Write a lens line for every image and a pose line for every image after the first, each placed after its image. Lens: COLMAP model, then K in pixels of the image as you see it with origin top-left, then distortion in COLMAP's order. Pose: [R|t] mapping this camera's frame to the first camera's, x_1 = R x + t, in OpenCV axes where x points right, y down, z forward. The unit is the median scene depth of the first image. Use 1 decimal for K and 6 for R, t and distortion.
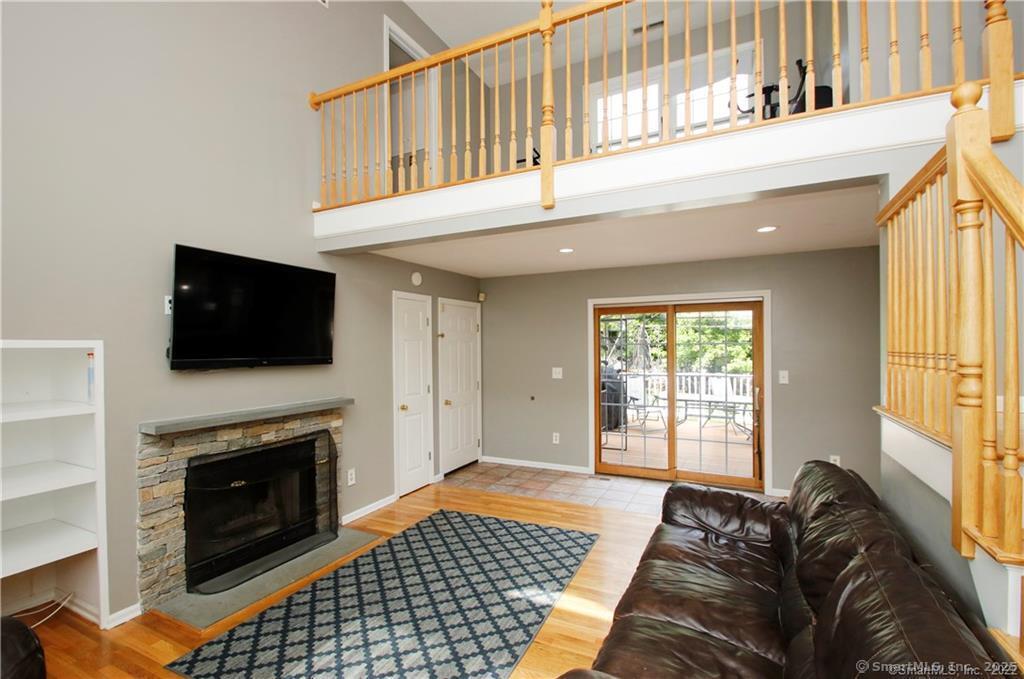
lens RADIAL K [[472.9, 0, 505.5], [0, 472.9, 347.3], [0, 0, 1]] dist [0.020089, -0.022174]
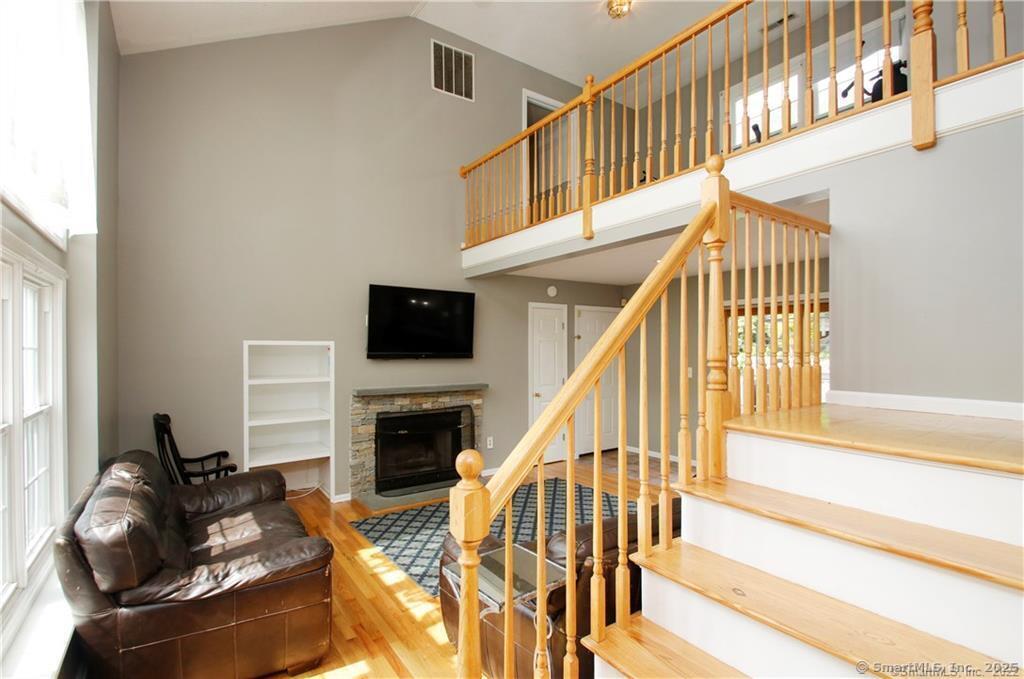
lens RADIAL K [[475.7, 0, 504.7], [0, 475.7, 349.4], [0, 0, 1]] dist [0.020219, -0.022758]
pose [[0.878854, 0.011912, -0.476942, 0.385862], [-0.009603, 0.999927, 0.007279, -0.001770], [0.476994, -0.001817, 0.878904, -0.184238]]
